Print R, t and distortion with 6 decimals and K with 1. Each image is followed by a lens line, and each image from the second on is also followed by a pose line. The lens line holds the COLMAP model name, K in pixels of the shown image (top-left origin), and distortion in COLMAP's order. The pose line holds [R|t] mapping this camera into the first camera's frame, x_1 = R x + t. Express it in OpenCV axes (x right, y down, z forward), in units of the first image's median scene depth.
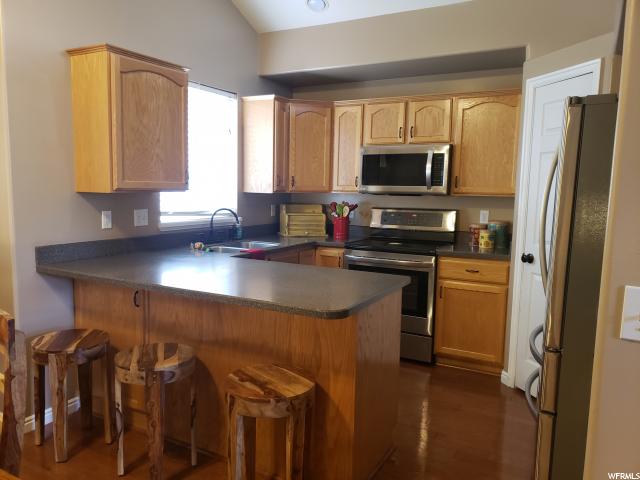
lens RADIAL K [[499.6, 0, 306.6], [0, 499.6, 249.3], [0, 0, 1]] dist [0.051144, -0.071555]
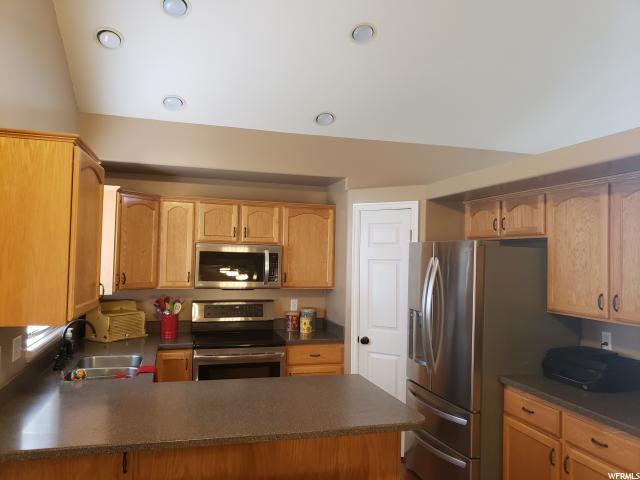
lens RADIAL K [[499.6, 0, 306.6], [0, 499.6, 249.3], [0, 0, 1]] dist [0.051144, -0.071555]
pose [[0.704911, 0.007053, 0.709260, -0.466493], [0.077375, 0.993218, -0.086777, -0.092696], [-0.705063, 0.116049, 0.699585, 0.150758]]
